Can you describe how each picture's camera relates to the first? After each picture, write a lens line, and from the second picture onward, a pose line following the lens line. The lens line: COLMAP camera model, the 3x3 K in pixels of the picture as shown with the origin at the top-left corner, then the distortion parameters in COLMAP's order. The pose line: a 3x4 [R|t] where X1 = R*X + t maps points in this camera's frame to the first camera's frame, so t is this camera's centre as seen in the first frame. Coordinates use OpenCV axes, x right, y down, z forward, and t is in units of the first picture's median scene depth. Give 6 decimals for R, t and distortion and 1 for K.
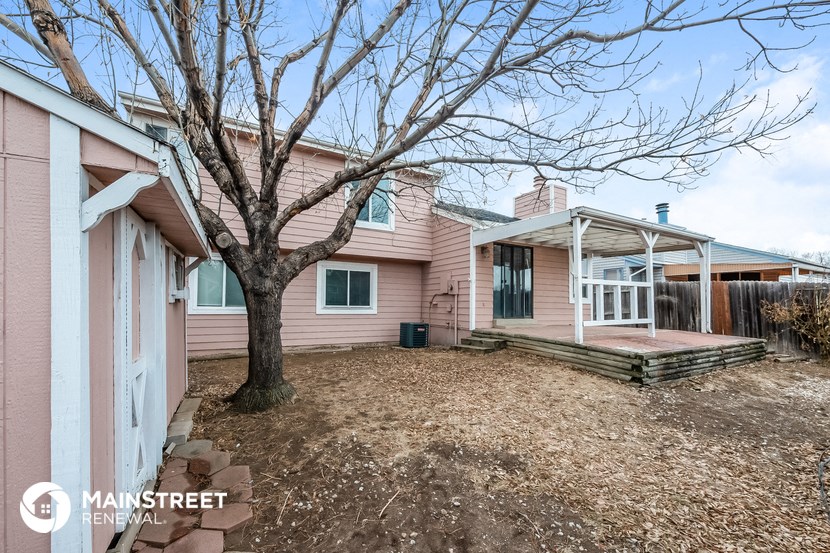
lens RADIAL K [[330.5, 0, 414.0], [0, 330.5, 302.8], [0, 0, 1]] dist [-0.002228, -0.000039]
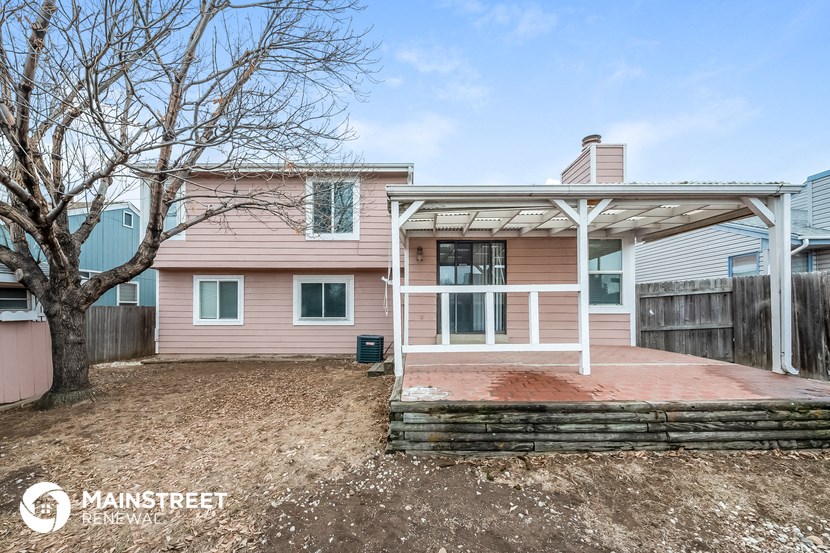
lens RADIAL K [[330.5, 0, 404.5], [0, 330.5, 305.5], [0, 0, 1]] dist [-0.002228, -0.000039]
pose [[0.874289, -0.015945, -0.485143, 0.545185], [0.012736, 0.999870, -0.009912, -0.014573], [0.485238, 0.002487, 0.874379, 0.235541]]
